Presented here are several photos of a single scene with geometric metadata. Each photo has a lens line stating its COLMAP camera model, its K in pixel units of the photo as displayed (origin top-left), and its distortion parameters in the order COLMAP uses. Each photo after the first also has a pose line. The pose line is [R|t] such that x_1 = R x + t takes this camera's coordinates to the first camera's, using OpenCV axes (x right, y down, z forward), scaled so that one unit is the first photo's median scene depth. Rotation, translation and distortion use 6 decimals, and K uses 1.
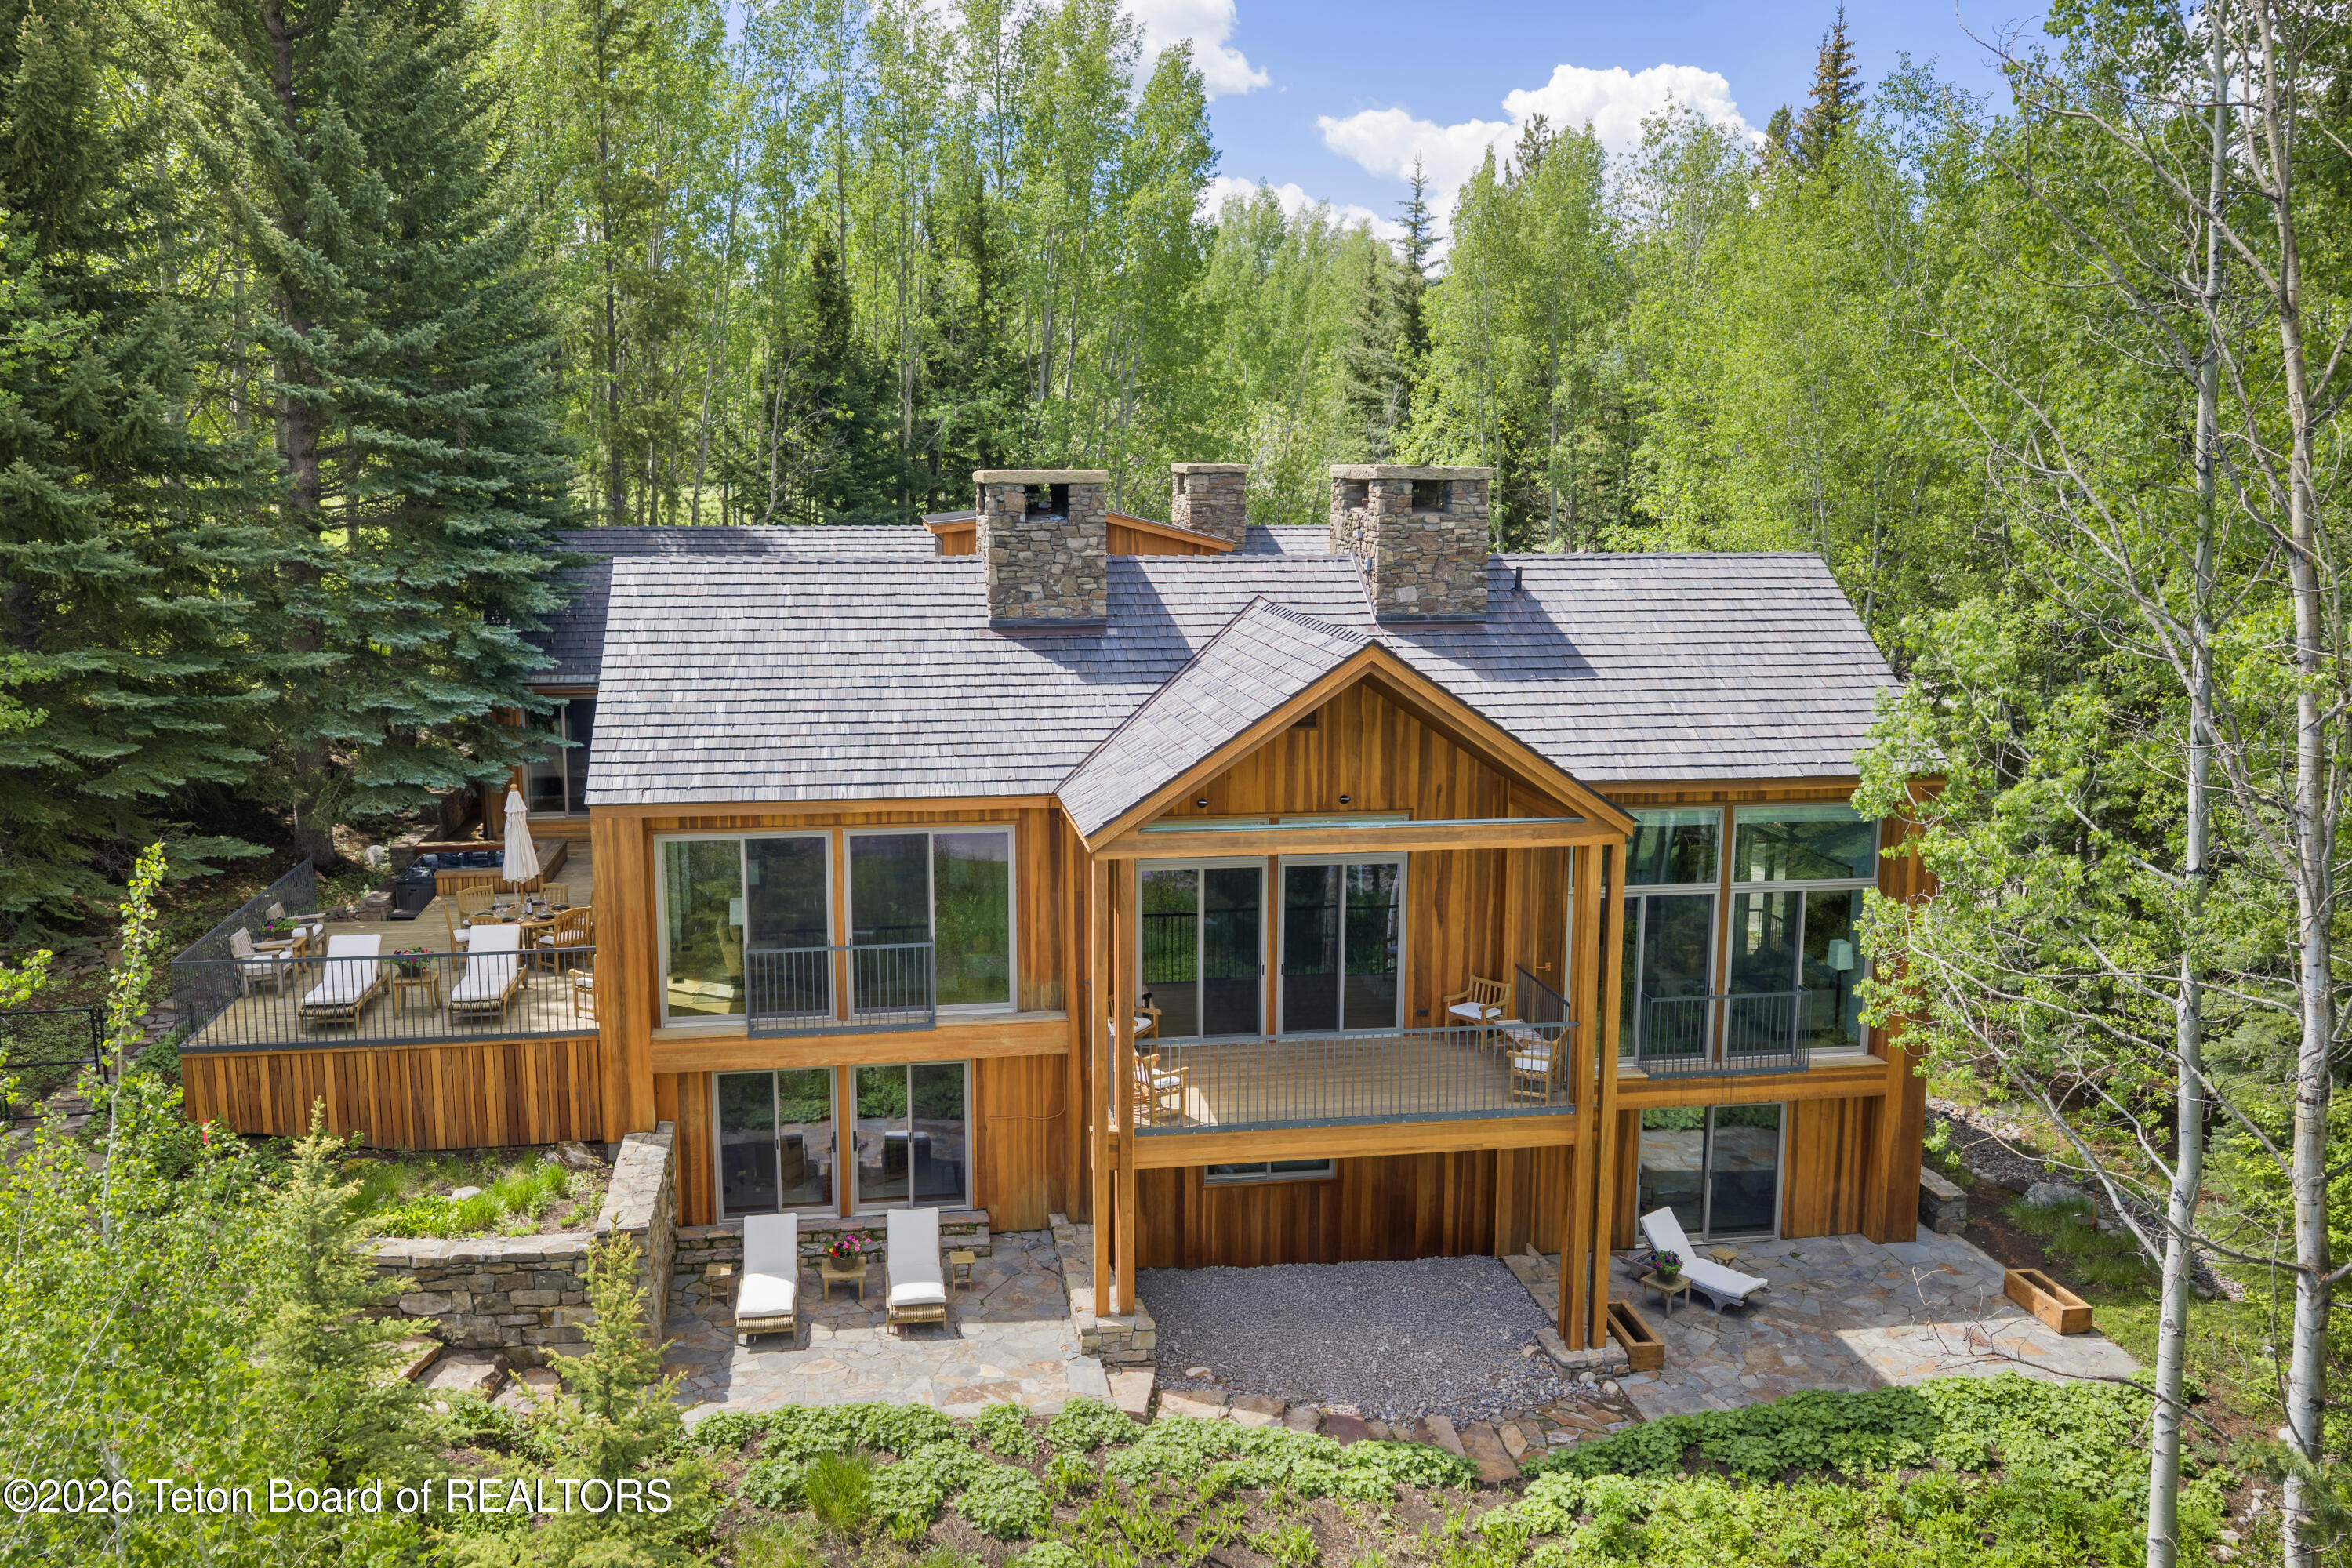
lens RADIAL K [[1944.4, 0, 1176.0], [0, 1944.4, 784.0], [0, 0, 1]] dist [0.062036, -0.143565]
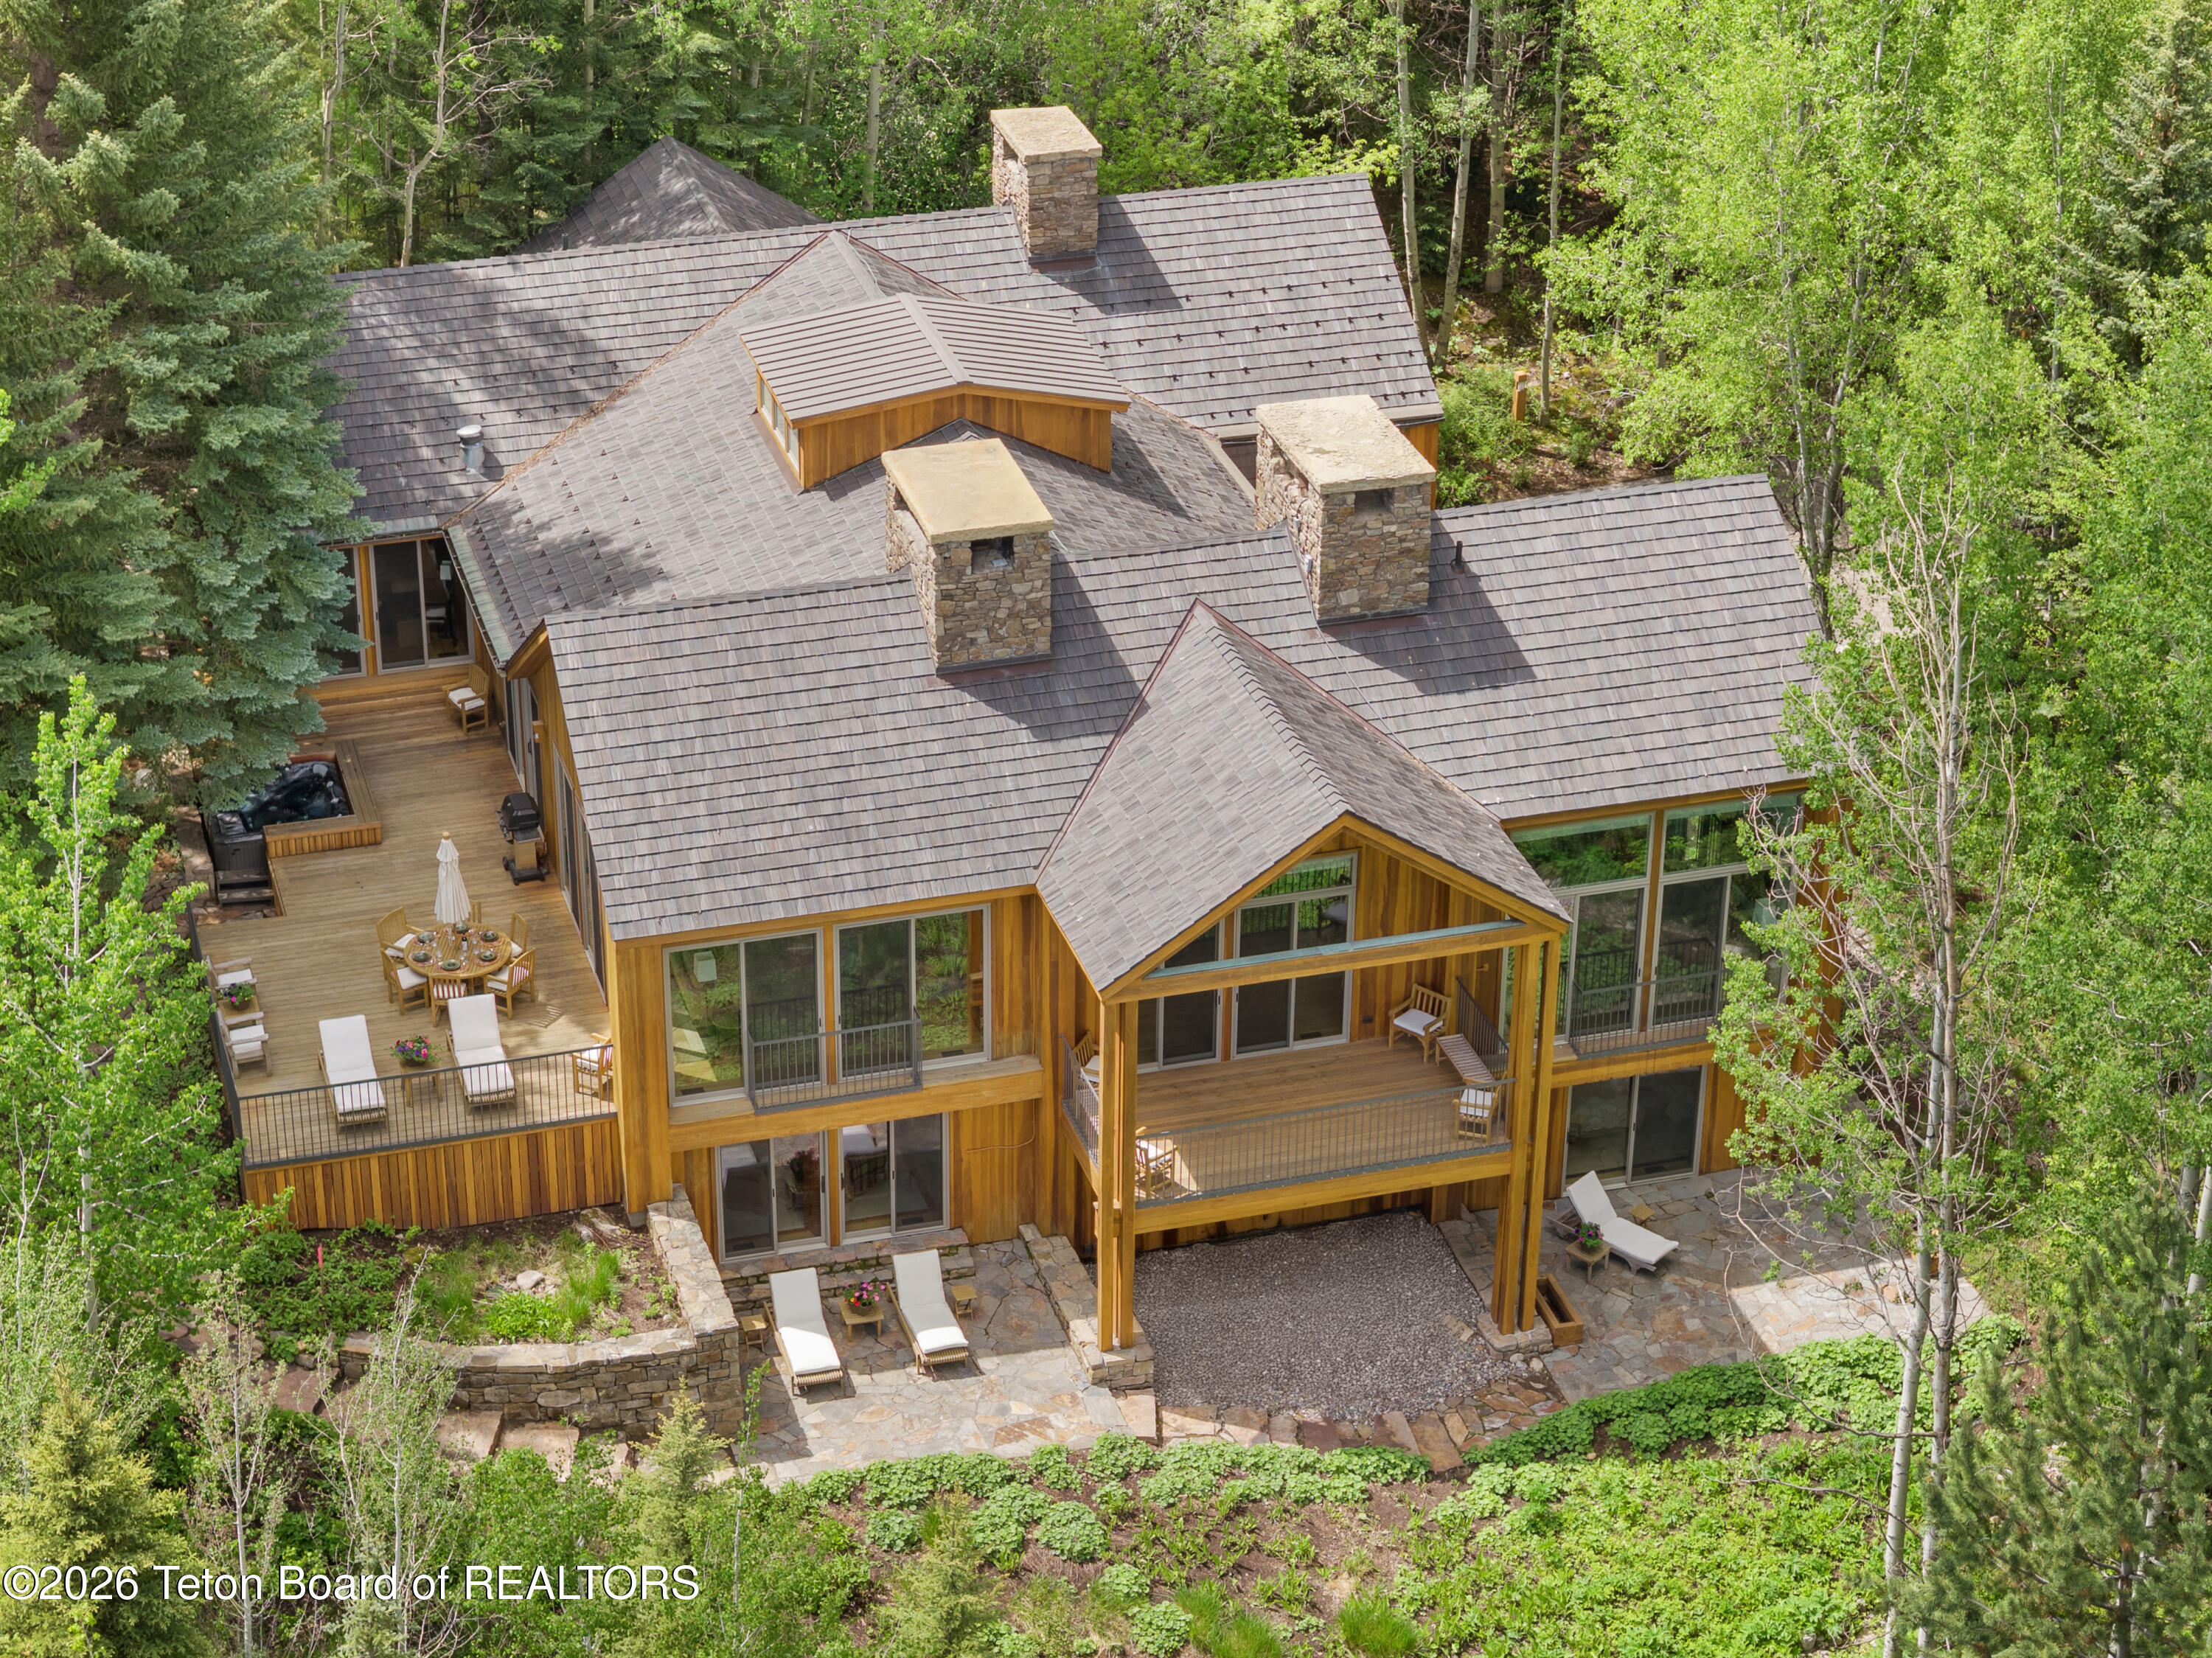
lens RADIAL K [[4470.0, 0, 1106.0], [0, 4470.0, 829.0], [0, 0, 1]] dist [-0.156601, 0.416144]
pose [[0.992085, -0.055041, 0.112864, -0.319602], [0.014612, 0.943310, 0.331591, -0.895087], [-0.124717, -0.327317, 0.936648, -1.371506]]
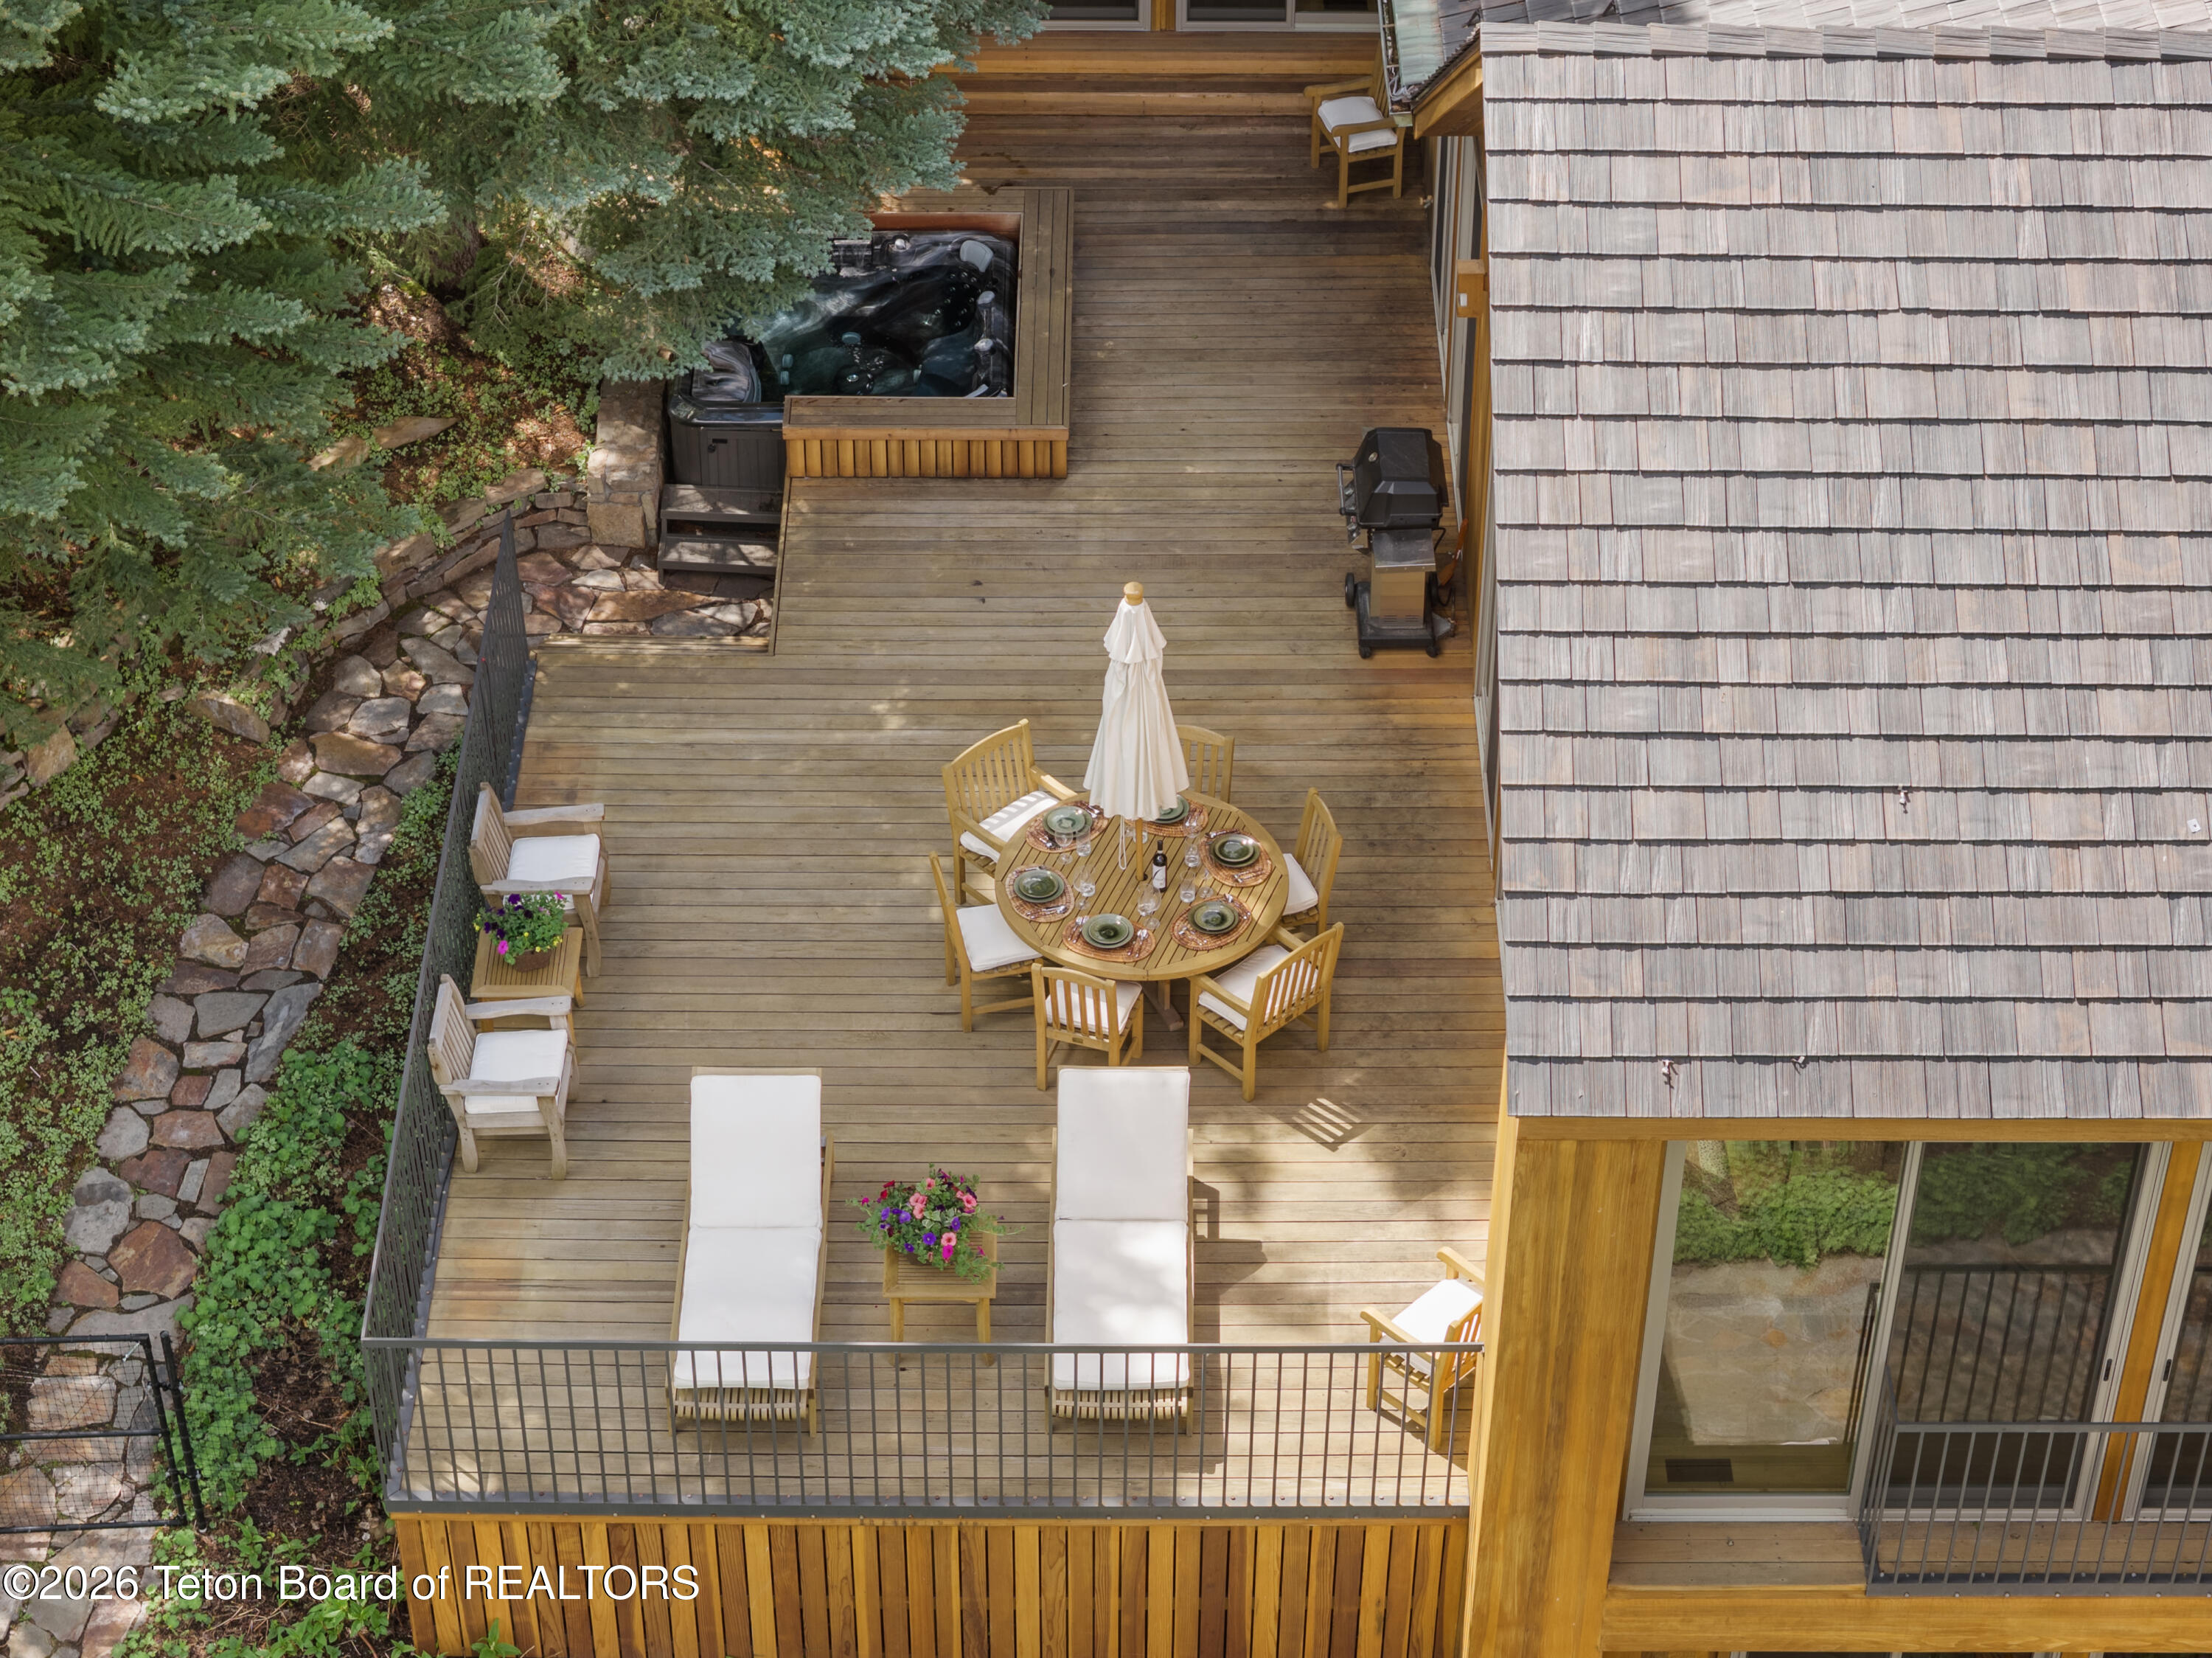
lens RADIAL K [[4470.9, 0, 1106.0], [0, 4470.9, 829.0], [0, 0, 1]] dist [-0.156601, 0.416144]
pose [[0.986105, 0.106098, -0.127831, -0.289472], [-0.028809, 0.867045, 0.497396, -0.433210], [0.163608, -0.486802, 0.858054, 0.363569]]
